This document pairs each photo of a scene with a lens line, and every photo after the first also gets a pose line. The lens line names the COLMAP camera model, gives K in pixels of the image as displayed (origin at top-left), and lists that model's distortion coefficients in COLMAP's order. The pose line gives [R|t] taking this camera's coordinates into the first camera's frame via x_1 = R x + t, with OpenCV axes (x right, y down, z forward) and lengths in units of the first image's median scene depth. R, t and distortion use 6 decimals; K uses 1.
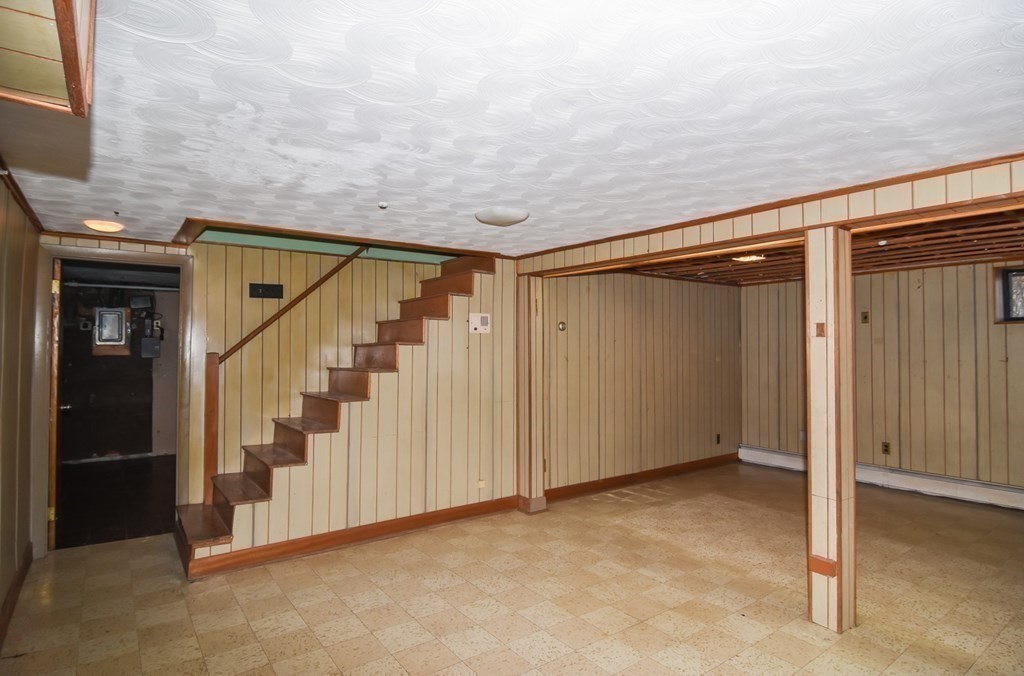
lens RADIAL K [[544.3, 0, 509.0], [0, 544.3, 337.6], [0, 0, 1]] dist [-0.024612, -0.001288]
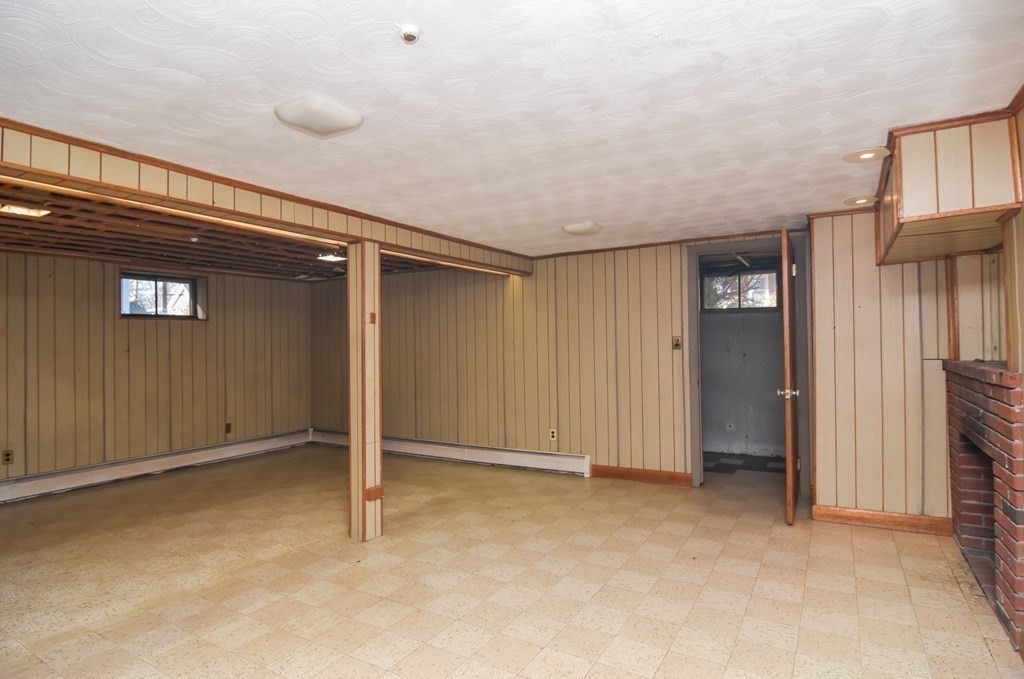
lens RADIAL K [[542.7, 0, 505.3], [0, 542.7, 337.1], [0, 0, 1]] dist [-0.006745, -0.009345]
pose [[-0.376680, 0.013849, 0.926240, -0.567122], [-0.000771, 0.999883, -0.015264, 0.038188], [-0.926343, -0.006464, -0.376626, 0.850569]]
